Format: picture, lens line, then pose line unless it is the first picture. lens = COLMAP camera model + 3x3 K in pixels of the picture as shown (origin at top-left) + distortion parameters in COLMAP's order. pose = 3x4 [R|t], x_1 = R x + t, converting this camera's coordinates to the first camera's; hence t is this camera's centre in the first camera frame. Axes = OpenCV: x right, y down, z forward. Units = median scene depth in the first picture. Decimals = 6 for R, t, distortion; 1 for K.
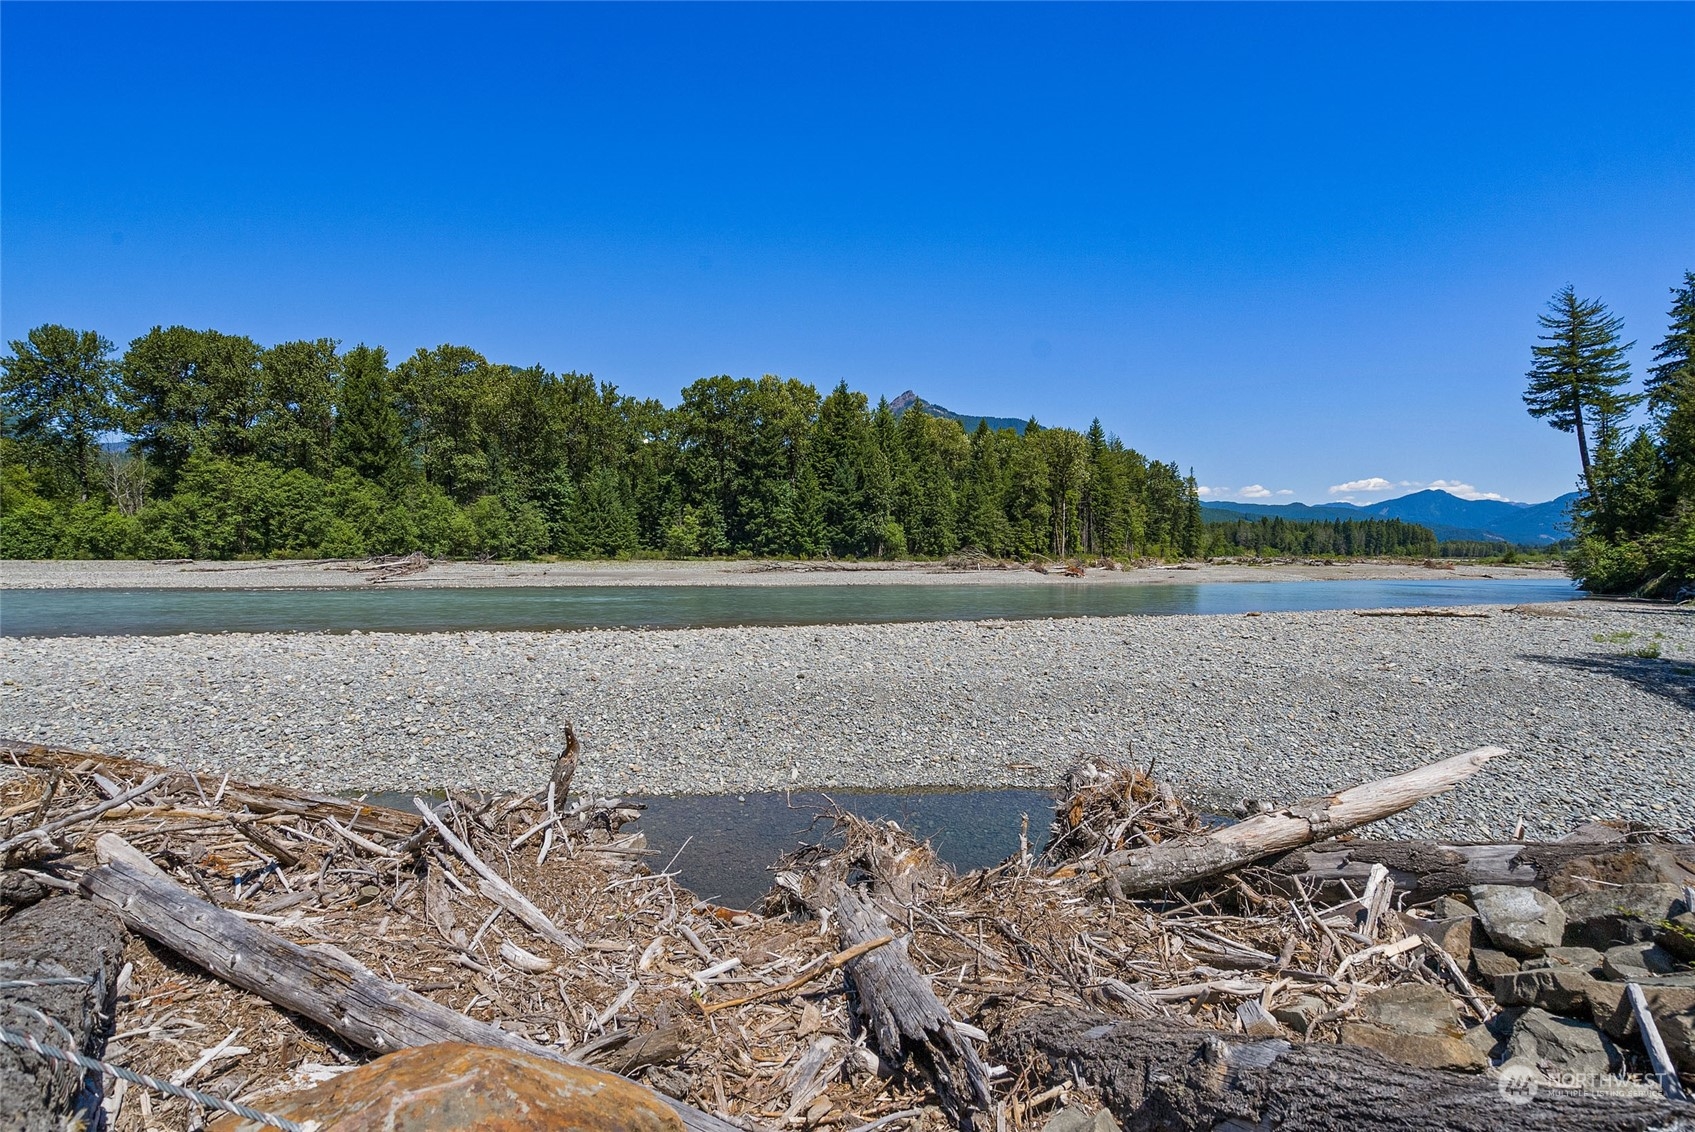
lens RADIAL K [[789.2, 0, 845.3], [0, 789.2, 562.6], [0, 0, 1]] dist [-0.002982, -0.000444]
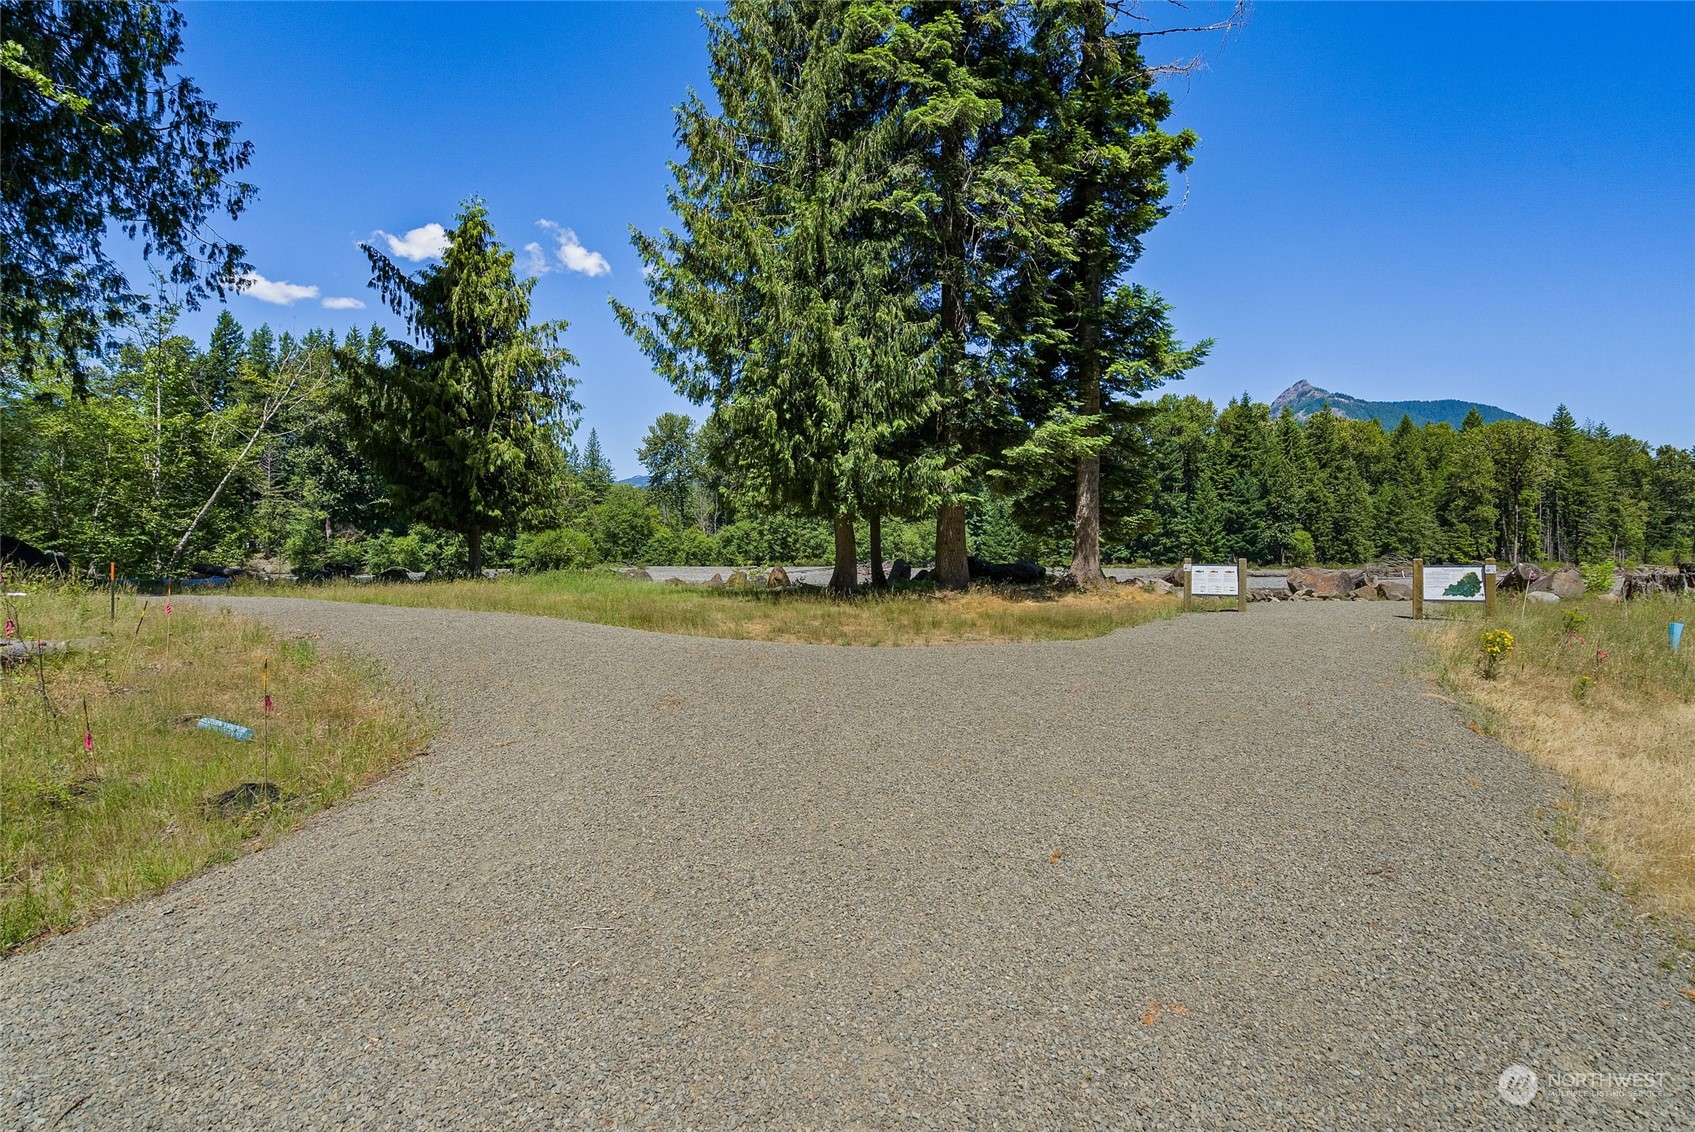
lens RADIAL K [[789.2, 0, 851.9], [0, 789.2, 558.4], [0, 0, 1]] dist [-0.002982, -0.000444]
pose [[0.903747, -0.005409, -0.428034, -0.024070], [-0.002977, 0.999817, -0.018919, 0.005083], [0.428057, 0.018373, 0.903565, -0.143089]]
